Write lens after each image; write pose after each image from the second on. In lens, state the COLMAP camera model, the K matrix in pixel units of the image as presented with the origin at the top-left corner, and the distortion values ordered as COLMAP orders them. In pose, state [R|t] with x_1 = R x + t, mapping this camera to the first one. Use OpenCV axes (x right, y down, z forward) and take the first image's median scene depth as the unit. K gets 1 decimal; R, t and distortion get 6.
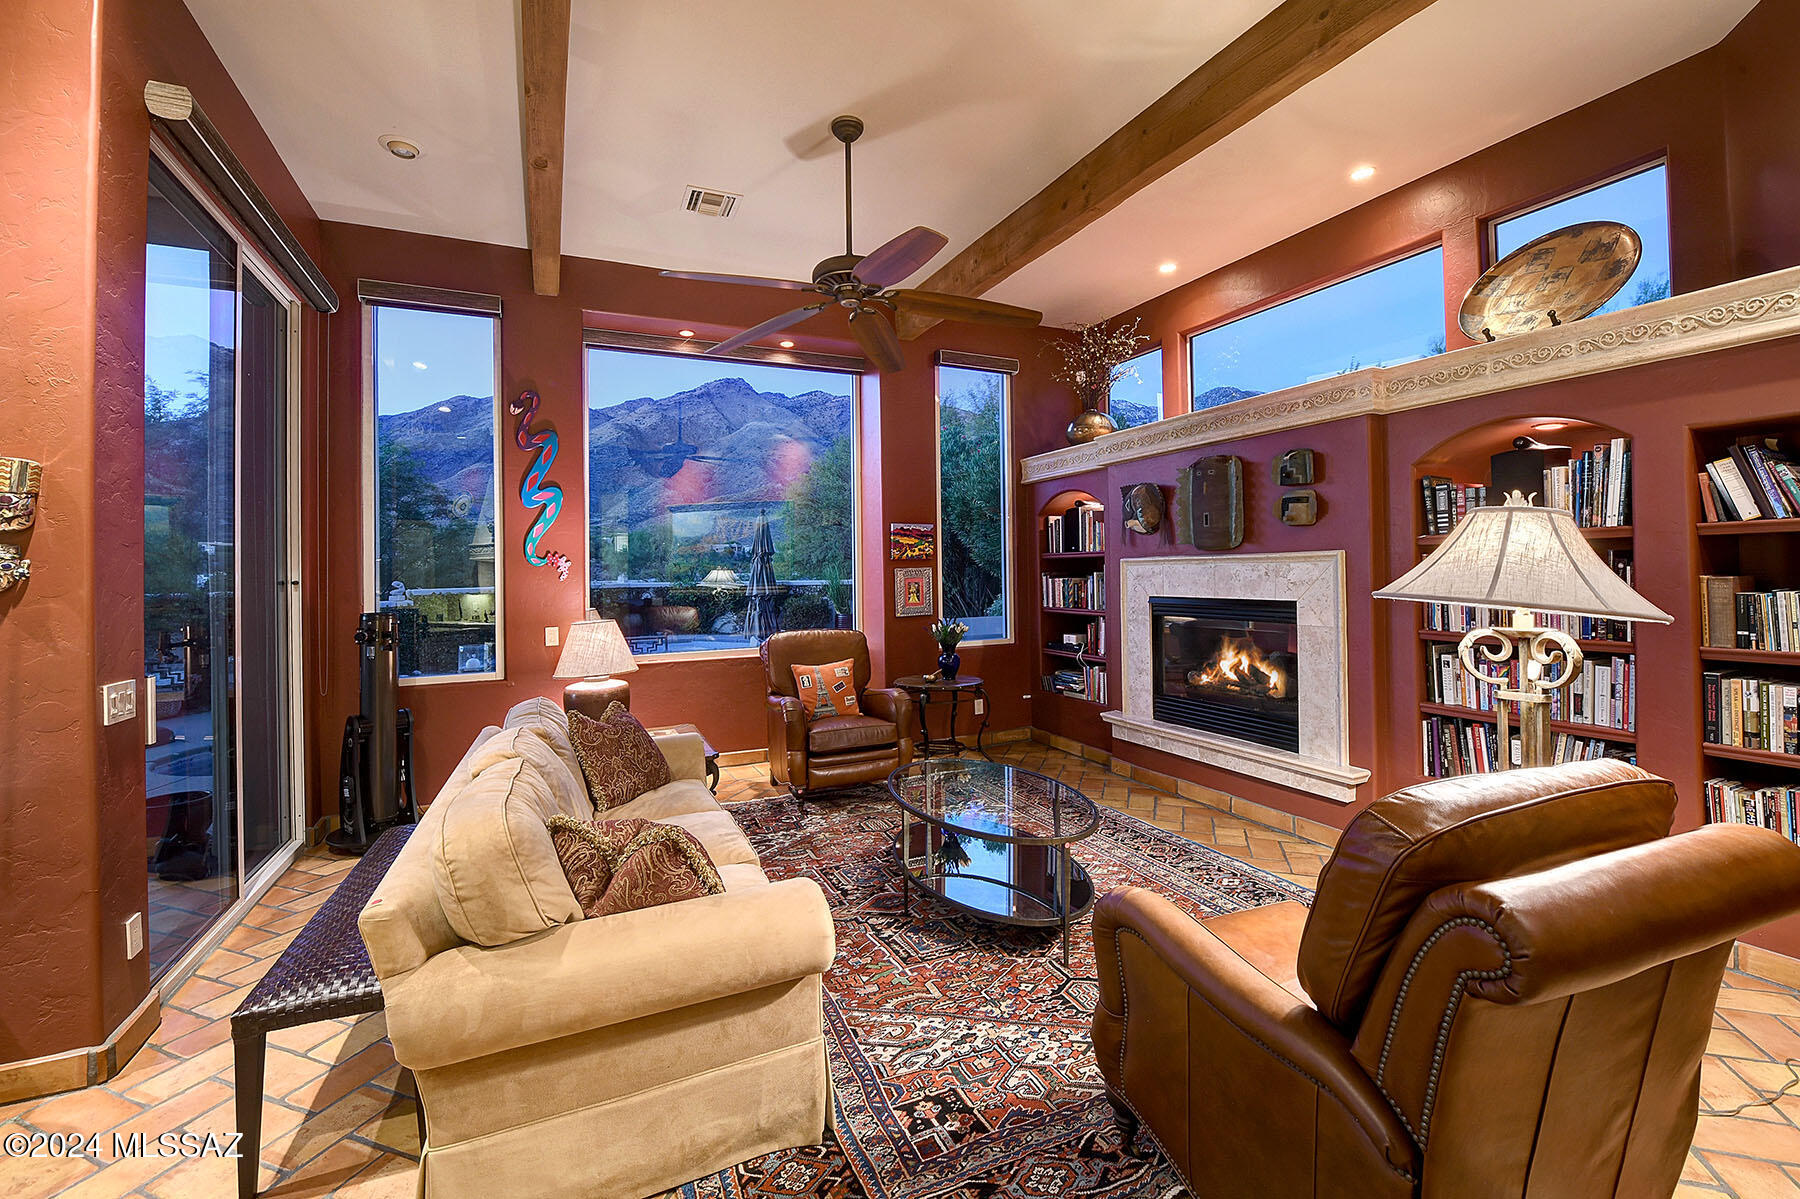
lens RADIAL K [[737.4, 0, 901.9], [0, 737.4, 563.6], [0, 0, 1]] dist [-0.000950, -0.000018]
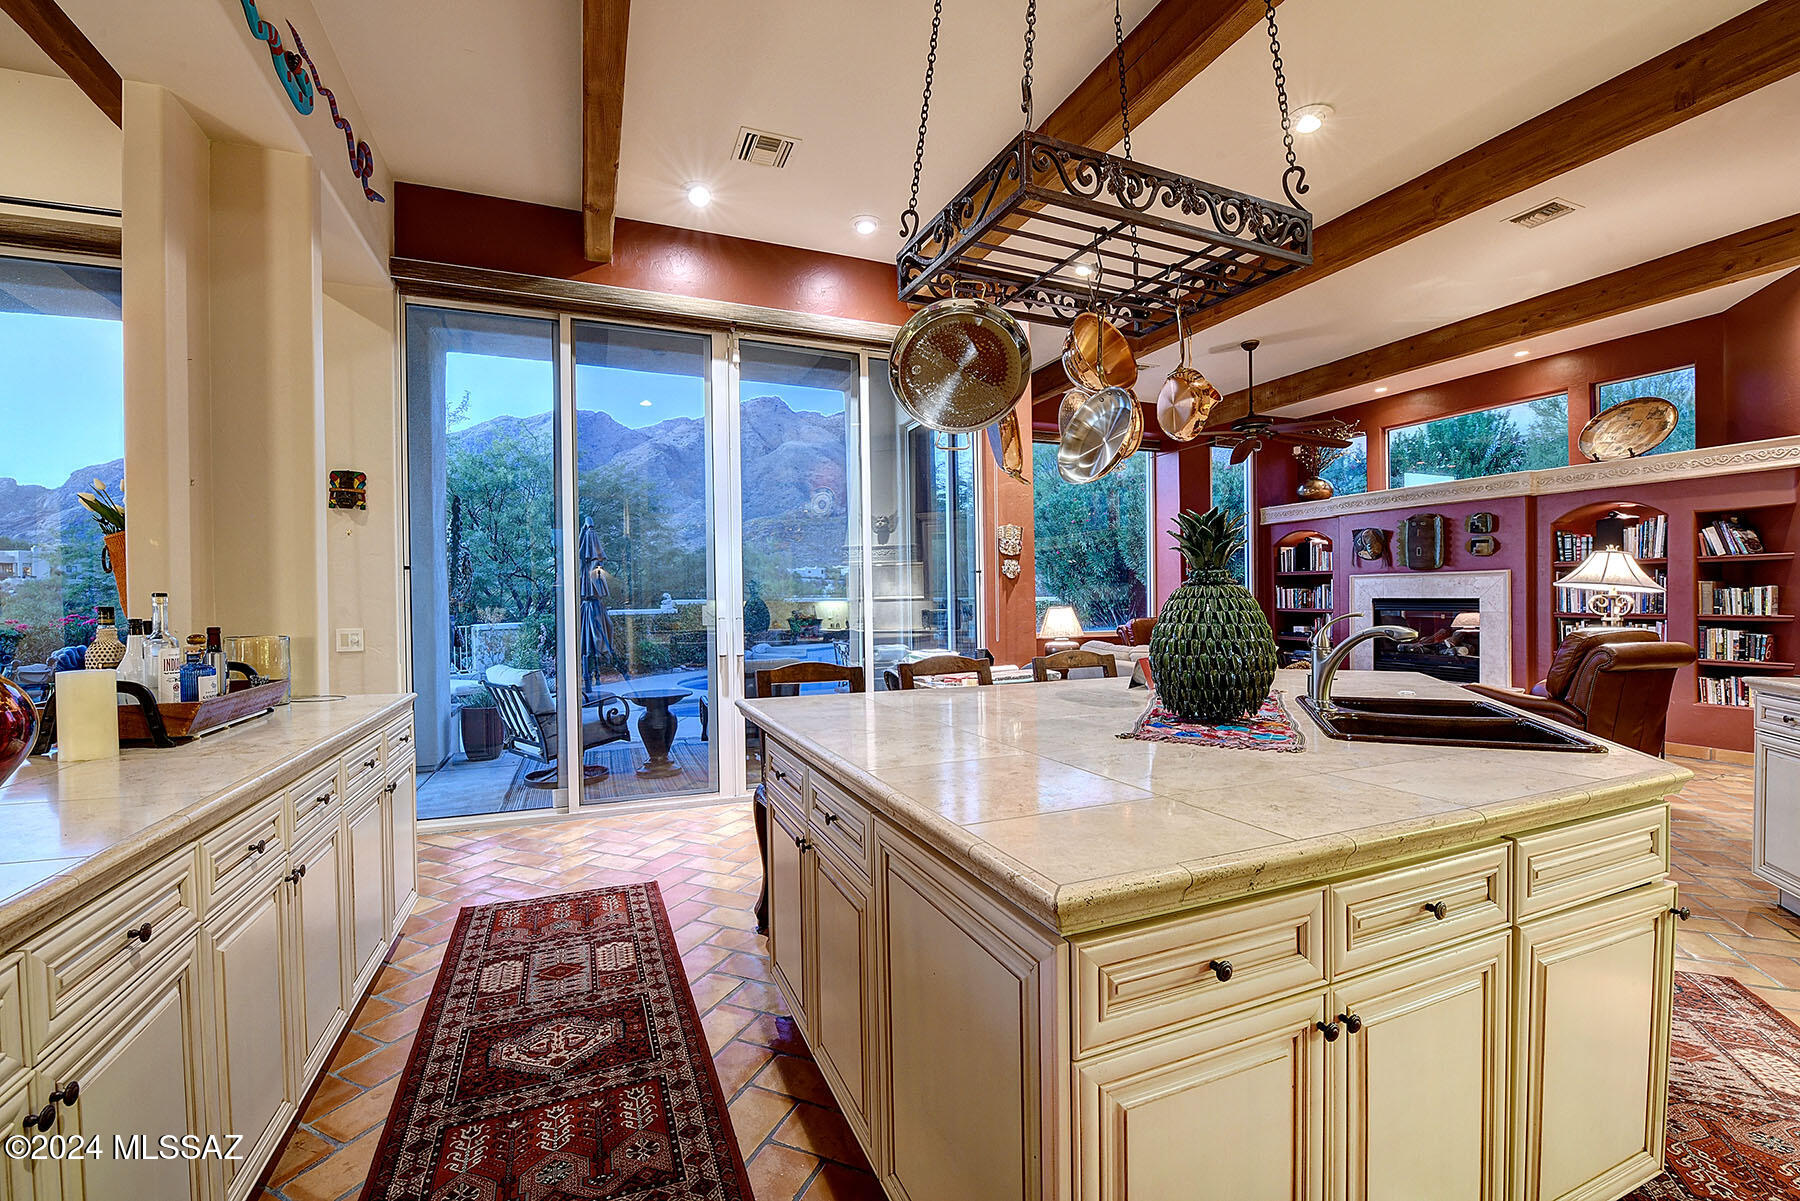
lens RADIAL K [[766.0, 0, 902.1], [0, 766.0, 597.9], [0, 0, 1]] dist [-0.002297, -0.000341]
pose [[0.998920, 0.009480, -0.045483, -0.784806], [-0.008928, 0.999884, 0.012330, 0.040490], [0.045594, -0.011910, 0.998889, -0.921745]]
